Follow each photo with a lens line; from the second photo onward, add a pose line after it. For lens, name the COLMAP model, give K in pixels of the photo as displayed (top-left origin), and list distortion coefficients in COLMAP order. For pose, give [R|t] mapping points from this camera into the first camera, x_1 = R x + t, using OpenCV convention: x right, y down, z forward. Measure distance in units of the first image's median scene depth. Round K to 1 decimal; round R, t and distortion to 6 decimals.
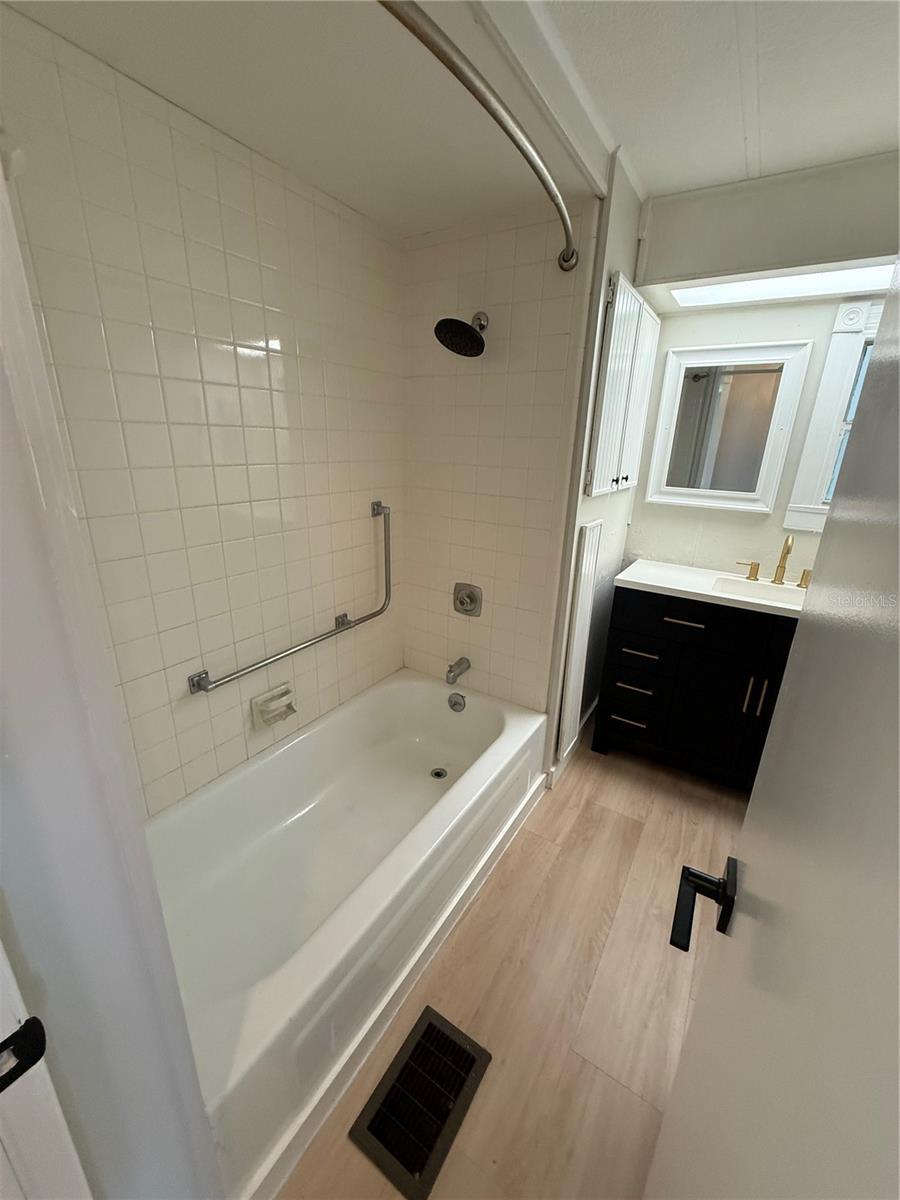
lens RADIAL K [[480.4, 0, 455.7], [0, 480.4, 596.2], [0, 0, 1]] dist [0.002101, 0.000424]
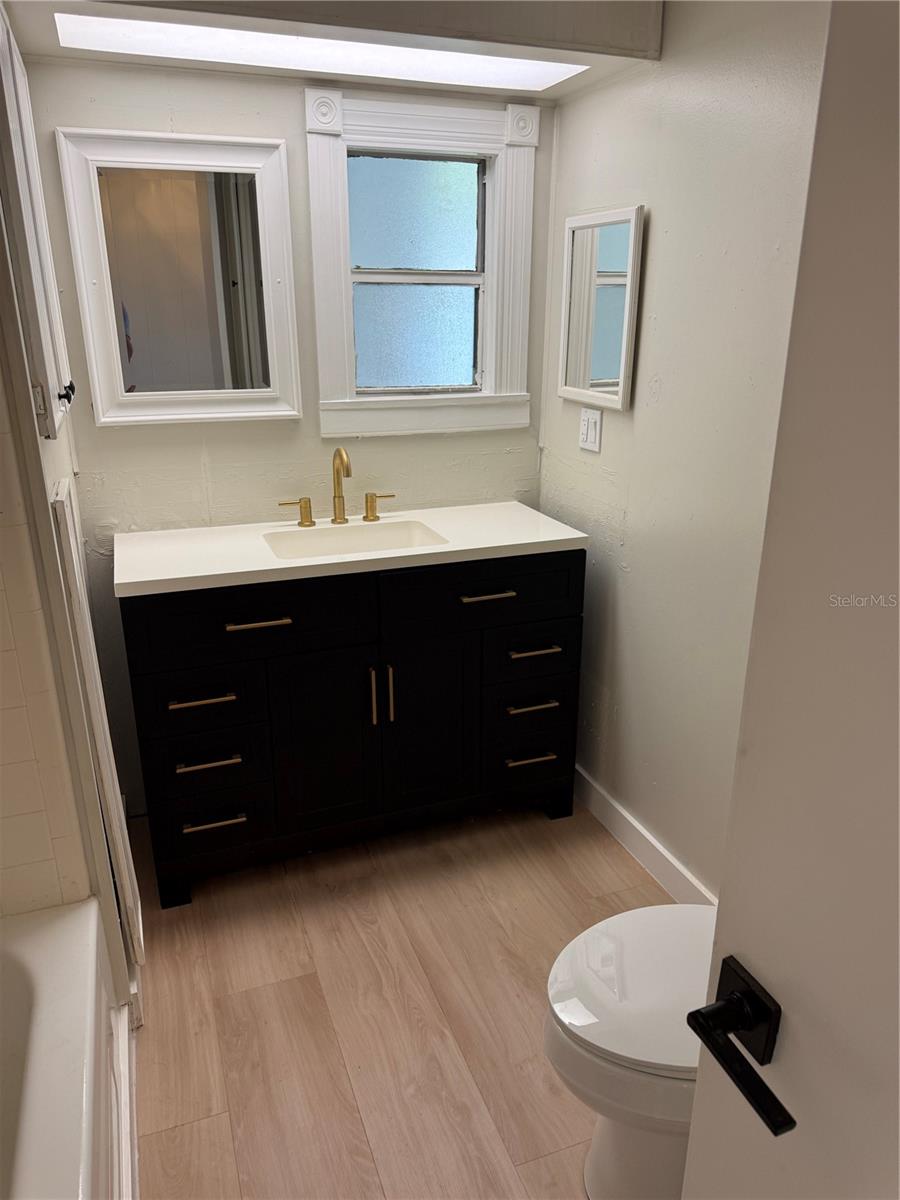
lens RADIAL K [[846.6, 0, 444.8], [0, 846.6, 605.8], [0, 0, 1]] dist [0.050050, -0.055789]
pose [[0.609526, -0.295878, 0.735483, -0.132878], [0.268697, 0.949932, 0.159469, -0.066551], [-0.745842, 0.100422, 0.658510, 0.148433]]
